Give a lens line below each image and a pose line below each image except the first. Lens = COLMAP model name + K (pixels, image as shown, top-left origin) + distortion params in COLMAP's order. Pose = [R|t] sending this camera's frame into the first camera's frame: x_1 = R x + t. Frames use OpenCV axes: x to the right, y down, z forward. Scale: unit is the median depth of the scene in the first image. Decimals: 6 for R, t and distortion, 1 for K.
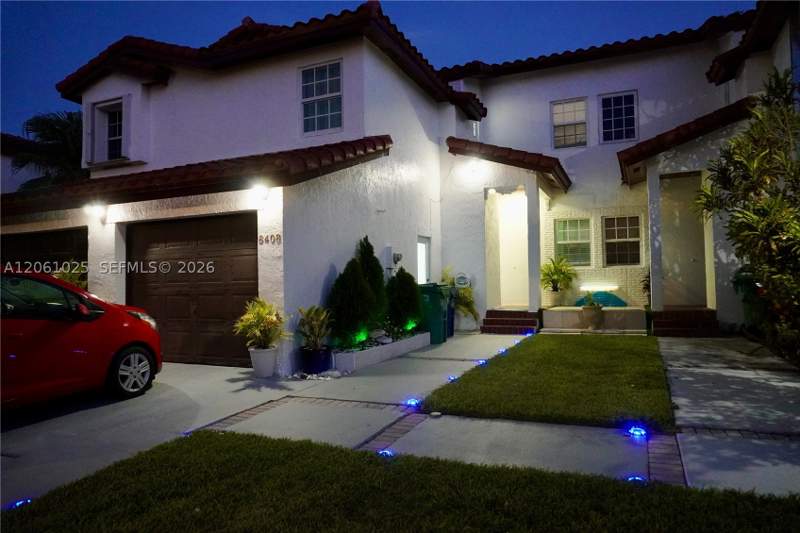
lens RADIAL K [[546.4, 0, 399.4], [0, 546.4, 263.0], [0, 0, 1]] dist [-0.014100, 0.006970]
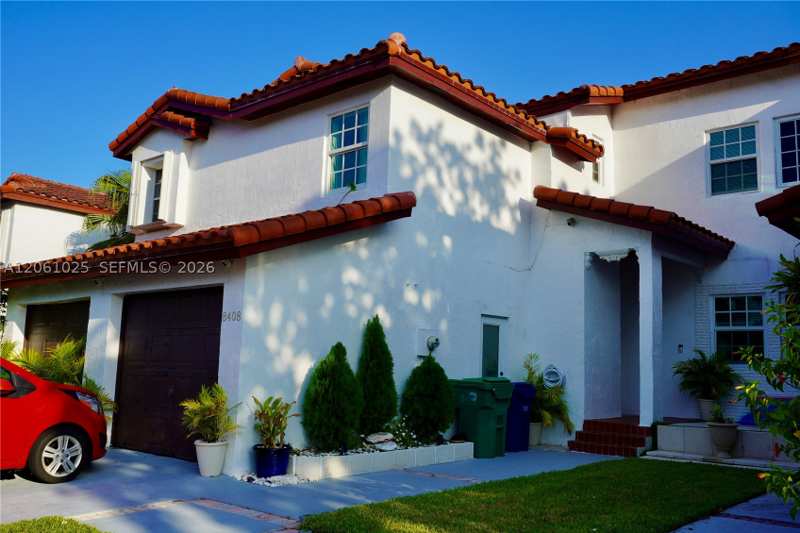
lens RADIAL K [[754.4, 0, 399.5], [0, 754.4, 267.0], [0, 0, 1]] dist [0.007852, 0.000000]
pose [[0.952080, 0.003309, -0.305832, 0.283186], [-0.034991, 0.994555, -0.098168, -0.009912], [0.303842, 0.104165, 0.947011, -0.058624]]
